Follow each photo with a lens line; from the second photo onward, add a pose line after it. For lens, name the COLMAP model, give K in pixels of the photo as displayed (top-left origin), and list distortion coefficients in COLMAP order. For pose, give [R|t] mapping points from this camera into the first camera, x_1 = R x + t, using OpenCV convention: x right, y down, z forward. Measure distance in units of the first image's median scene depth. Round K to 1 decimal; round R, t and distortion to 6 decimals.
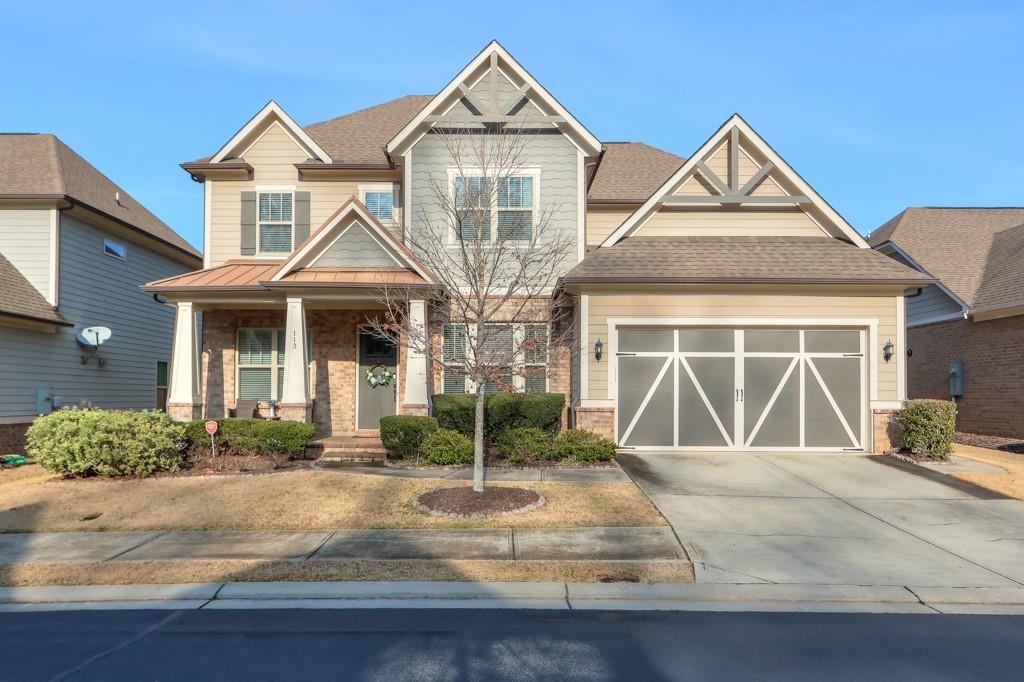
lens RADIAL K [[734.2, 0, 513.8], [0, 734.2, 340.6], [0, 0, 1]] dist [-0.005778, -0.002893]
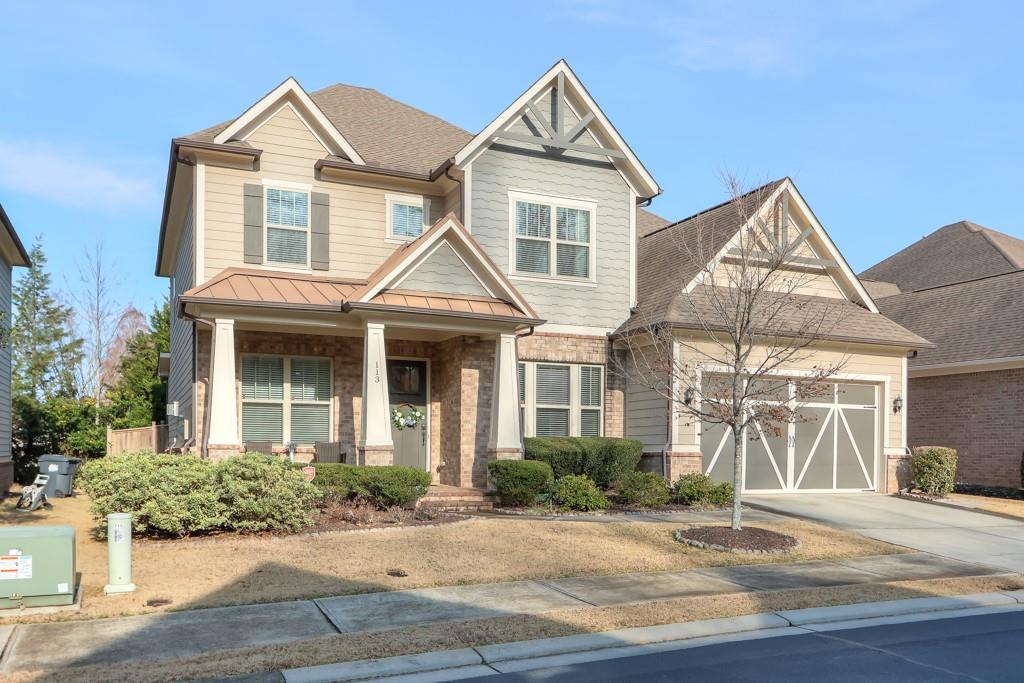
lens RADIAL K [[854.6, 0, 515.4], [0, 854.6, 399.8], [0, 0, 1]] dist [0.000742, 0.004498]
pose [[0.914397, 0.029306, 0.403757, -0.506363], [-0.038227, 0.999170, 0.014050, 0.009961], [-0.403010, -0.028282, 0.914758, 0.017368]]
